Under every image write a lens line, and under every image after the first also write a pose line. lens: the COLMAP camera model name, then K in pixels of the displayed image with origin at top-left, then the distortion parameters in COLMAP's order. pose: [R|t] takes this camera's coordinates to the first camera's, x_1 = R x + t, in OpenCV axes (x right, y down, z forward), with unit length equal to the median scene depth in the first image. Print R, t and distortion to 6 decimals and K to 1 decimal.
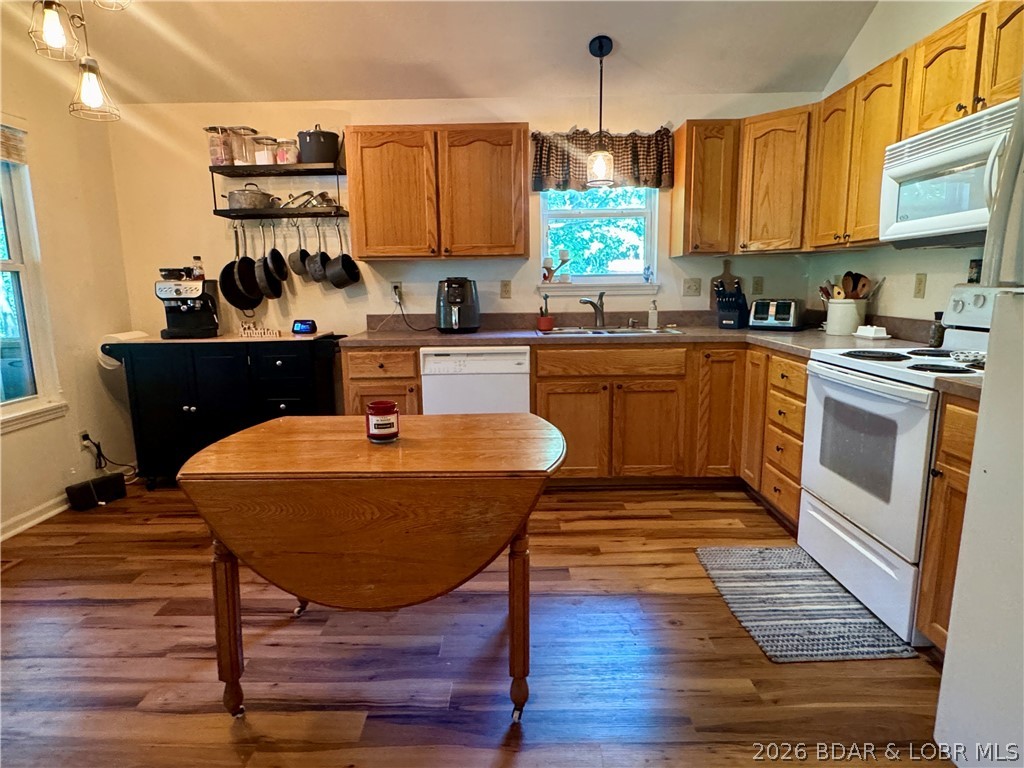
lens RADIAL K [[600.7, 0, 512.1], [0, 600.7, 386.0], [0, 0, 1]] dist [-0.002626, -0.000068]
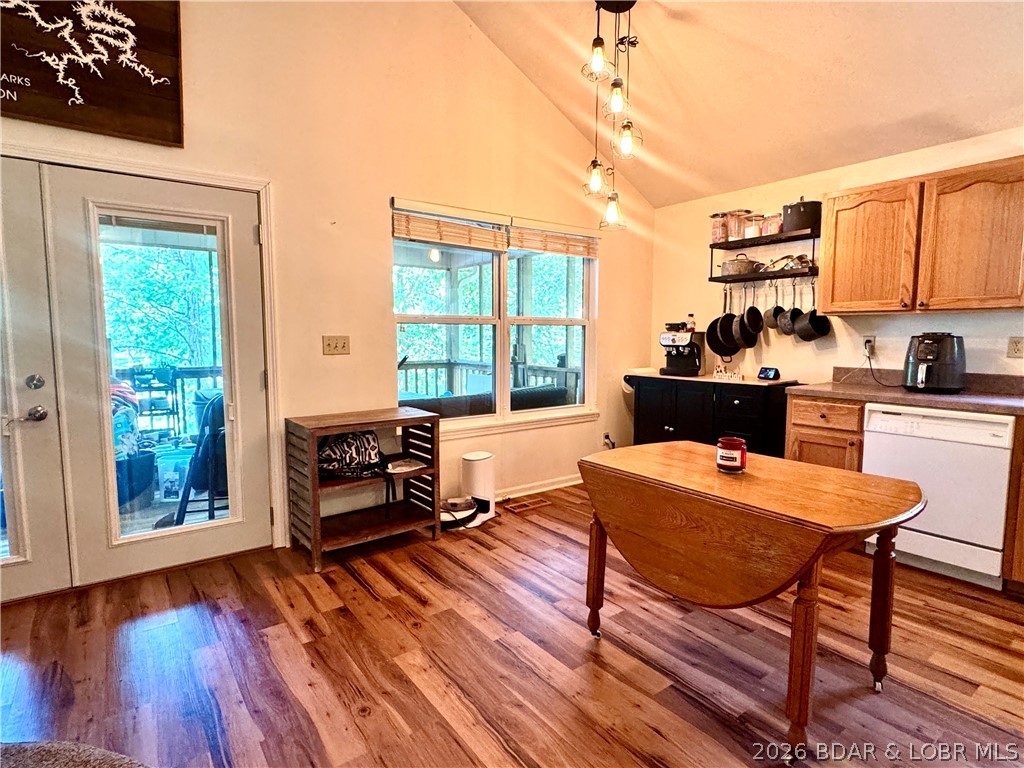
lens RADIAL K [[549.0, 0, 508.2], [0, 549.0, 384.0], [0, 0, 1]] dist [-0.002812, 0.000942]
pose [[0.592474, 0.088799, -0.800680, 0.212803], [-0.145492, 0.989357, 0.002065, -0.010529], [0.792342, 0.115269, 0.599088, -0.011346]]
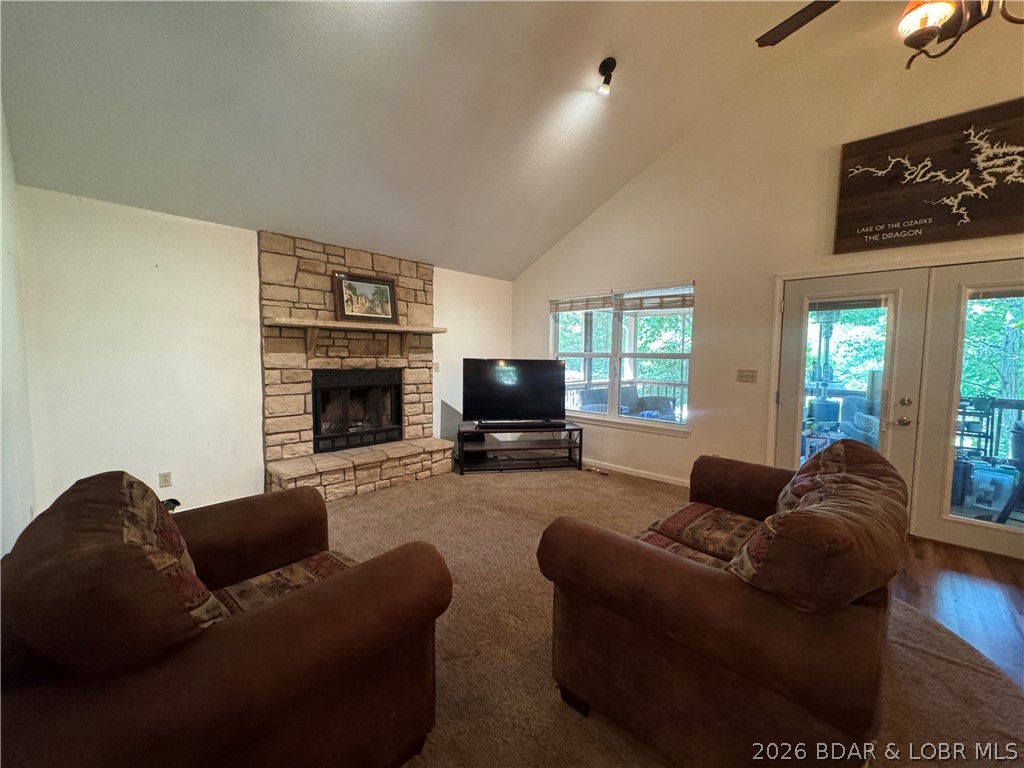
lens RADIAL K [[407.1, 0, 516.4], [0, 407.1, 384.5], [0, 0, 1]] dist [-0.003696, 0.000283]
pose [[-0.684208, 0.056411, -0.727102, 0.450462], [-0.124636, 0.973292, 0.192794, -0.020546], [0.718558, 0.222534, -0.658903, -0.097171]]
